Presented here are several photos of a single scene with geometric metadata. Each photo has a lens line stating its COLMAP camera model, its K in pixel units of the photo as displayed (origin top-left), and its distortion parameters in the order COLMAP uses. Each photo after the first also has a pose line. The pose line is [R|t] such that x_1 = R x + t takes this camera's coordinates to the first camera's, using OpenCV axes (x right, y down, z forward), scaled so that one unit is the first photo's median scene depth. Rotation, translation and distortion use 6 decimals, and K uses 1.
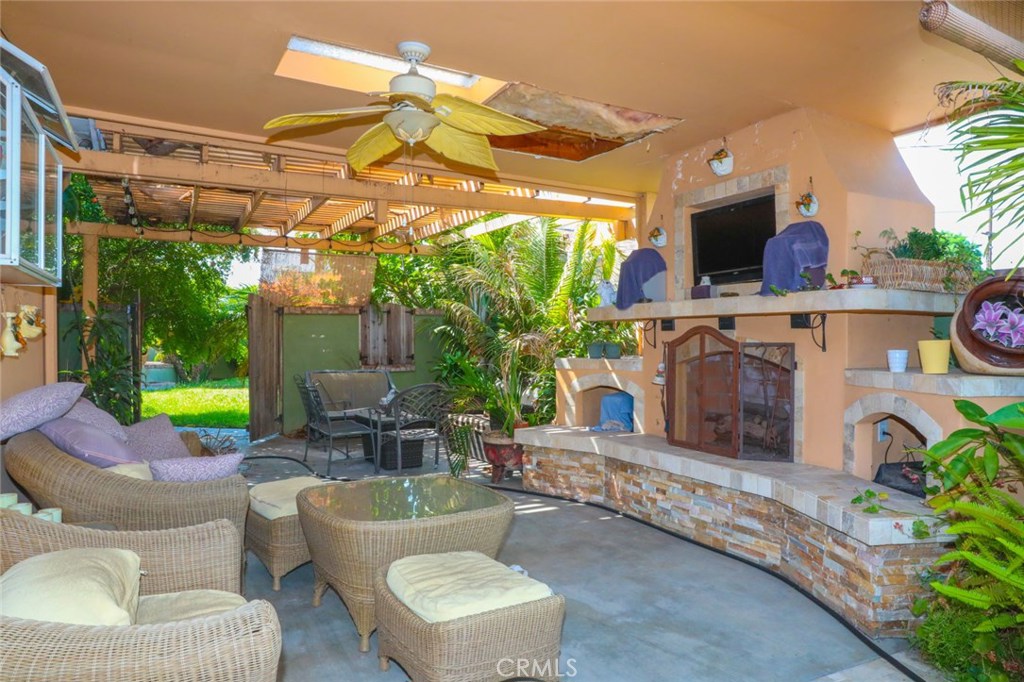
lens RADIAL K [[679.9, 0, 510.3], [0, 679.9, 348.1], [0, 0, 1]] dist [-0.109373, 0.085769]
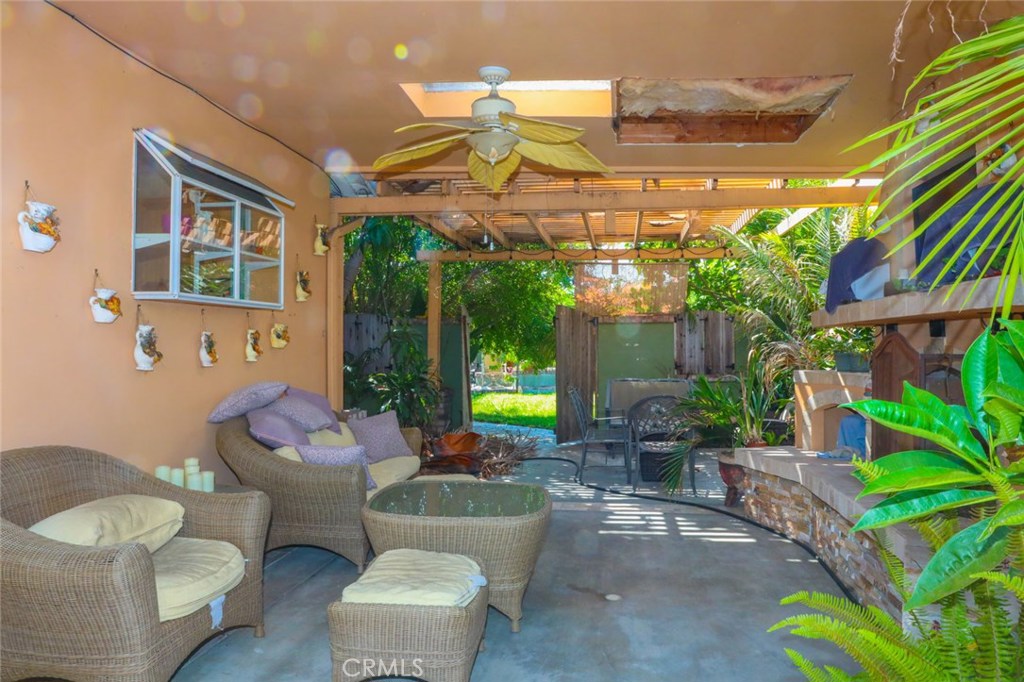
lens RADIAL K [[694.4, 0, 518.4], [0, 694.4, 346.6], [0, 0, 1]] dist [-0.120196, 0.095366]
pose [[0.818696, -0.001711, -0.574225, 0.273412], [-0.006141, 0.999912, -0.011735, -0.003040], [0.574194, 0.013133, 0.818614, 0.080727]]
